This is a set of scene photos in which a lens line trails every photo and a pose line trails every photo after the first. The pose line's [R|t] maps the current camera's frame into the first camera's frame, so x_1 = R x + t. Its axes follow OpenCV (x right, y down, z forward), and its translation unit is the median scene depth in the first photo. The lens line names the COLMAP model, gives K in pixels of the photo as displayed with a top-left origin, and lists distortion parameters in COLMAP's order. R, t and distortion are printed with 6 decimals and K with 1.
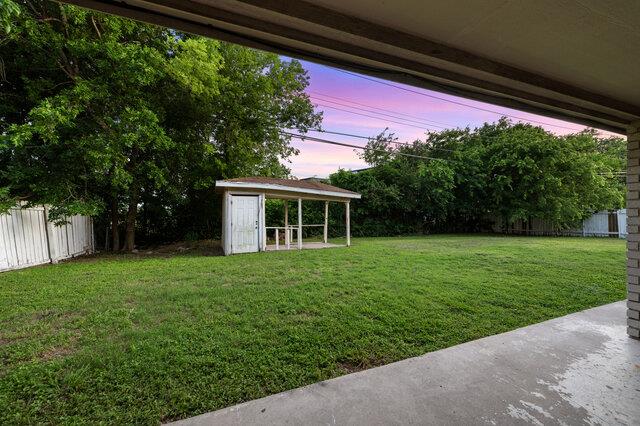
lens RADIAL K [[249.4, 0, 335.4], [0, 249.4, 212.6], [0, 0, 1]] dist [-0.003056, 0.000230]
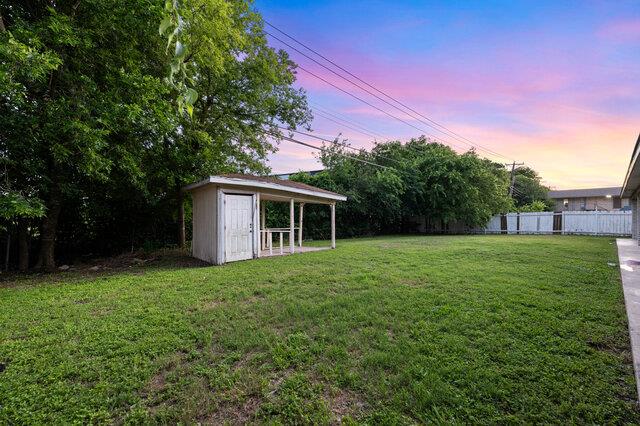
lens RADIAL K [[249.4, 0, 322.2], [0, 249.4, 216.5], [0, 0, 1]] dist [-0.003056, 0.000230]
pose [[0.944325, -0.001060, 0.329014, -0.277198], [0.001478, 0.999998, -0.001018, 0.007027], [-0.329012, 0.001448, 0.944325, 0.062587]]
